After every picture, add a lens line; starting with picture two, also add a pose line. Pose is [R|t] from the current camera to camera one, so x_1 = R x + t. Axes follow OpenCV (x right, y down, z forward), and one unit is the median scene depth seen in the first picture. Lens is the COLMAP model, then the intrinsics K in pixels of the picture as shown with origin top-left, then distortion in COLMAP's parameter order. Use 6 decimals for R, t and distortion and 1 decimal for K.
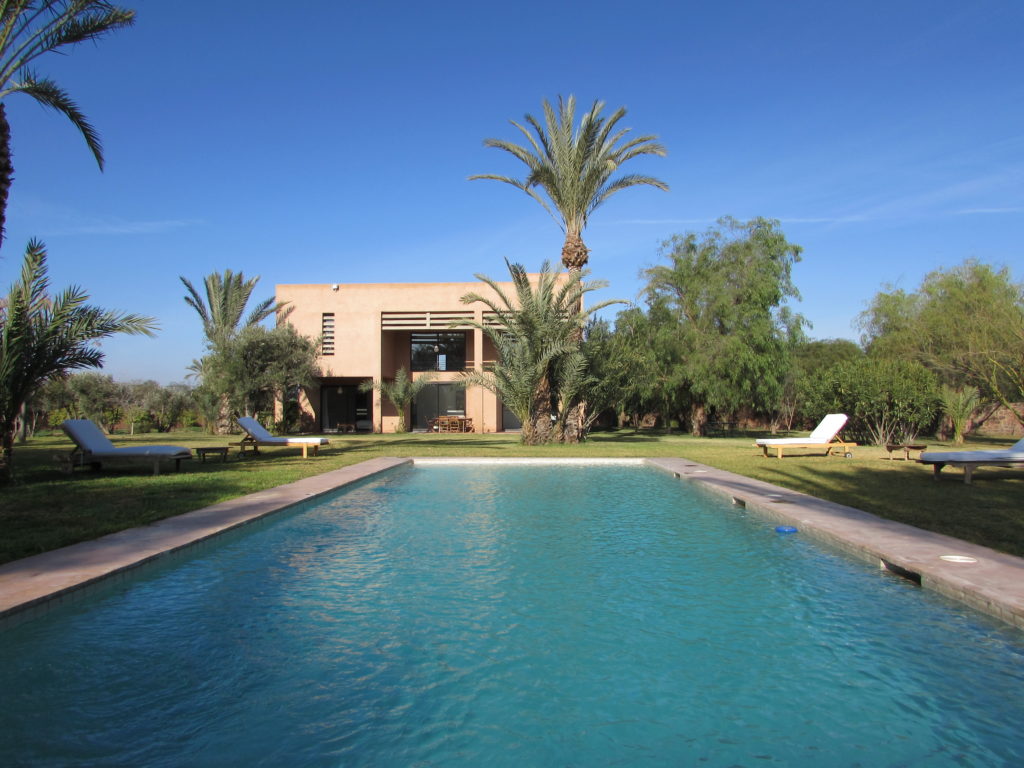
lens RADIAL K [[720.6, 0, 512.7], [0, 720.6, 385.4], [0, 0, 1]] dist [-0.036347, 0.011360]
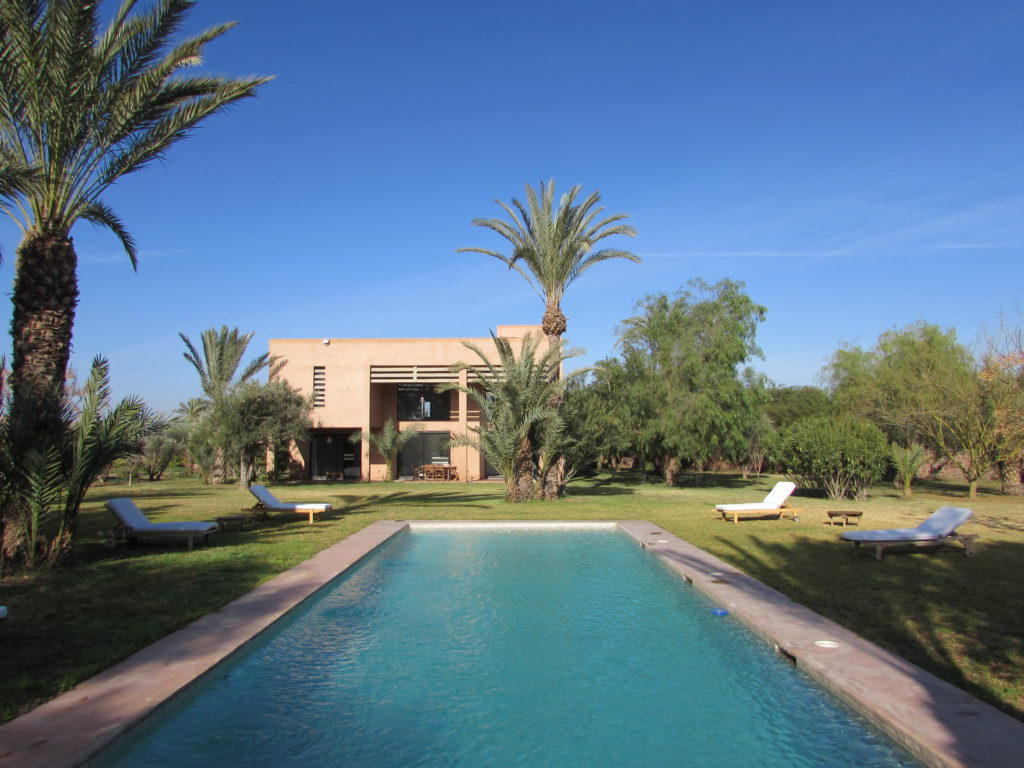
lens RADIAL K [[720.6, 0, 512.9], [0, 720.6, 384.5], [0, 0, 1]] dist [-0.036347, 0.011360]
pose [[0.999608, 0.001742, 0.027952, -0.004324], [-0.000425, 0.998892, -0.047053, -0.027097], [-0.028003, 0.047022, 0.998501, -0.055337]]
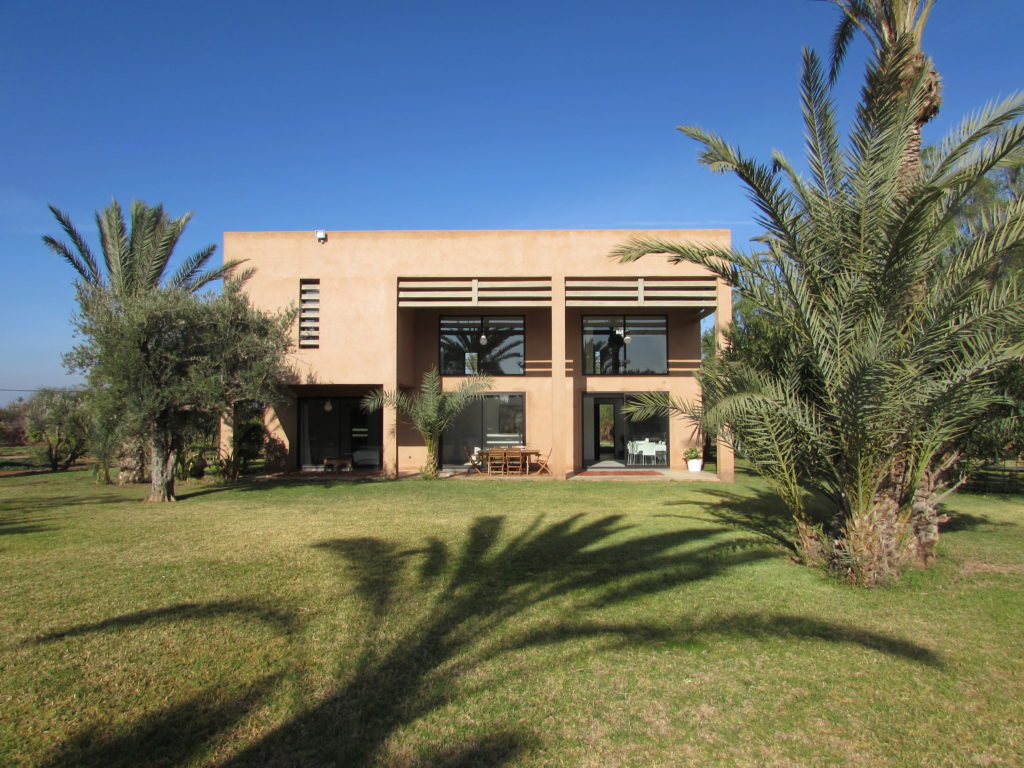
lens RADIAL K [[720.6, 0, 502.8], [0, 720.6, 387.2], [0, 0, 1]] dist [-0.036347, 0.011360]
pose [[0.999985, 0.004561, 0.003005, -0.102032], [-0.004551, 0.999984, -0.003442, -0.008719], [-0.003020, 0.003428, 0.999990, 0.422152]]
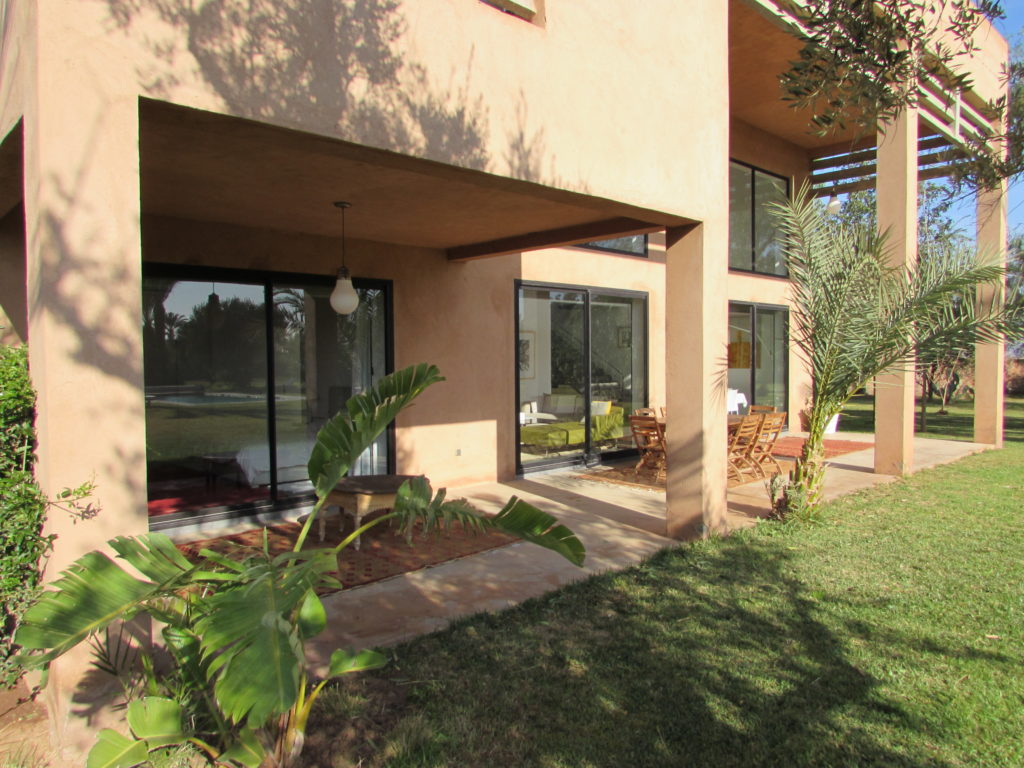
lens RADIAL K [[720.6, 0, 512.5], [0, 720.6, 384.1], [0, 0, 1]] dist [-0.036347, 0.011360]
pose [[0.781982, -0.018061, 0.623039, -0.363729], [-0.028188, 0.997533, 0.064297, 0.018059], [-0.622663, -0.067841, 0.779544, 0.958022]]
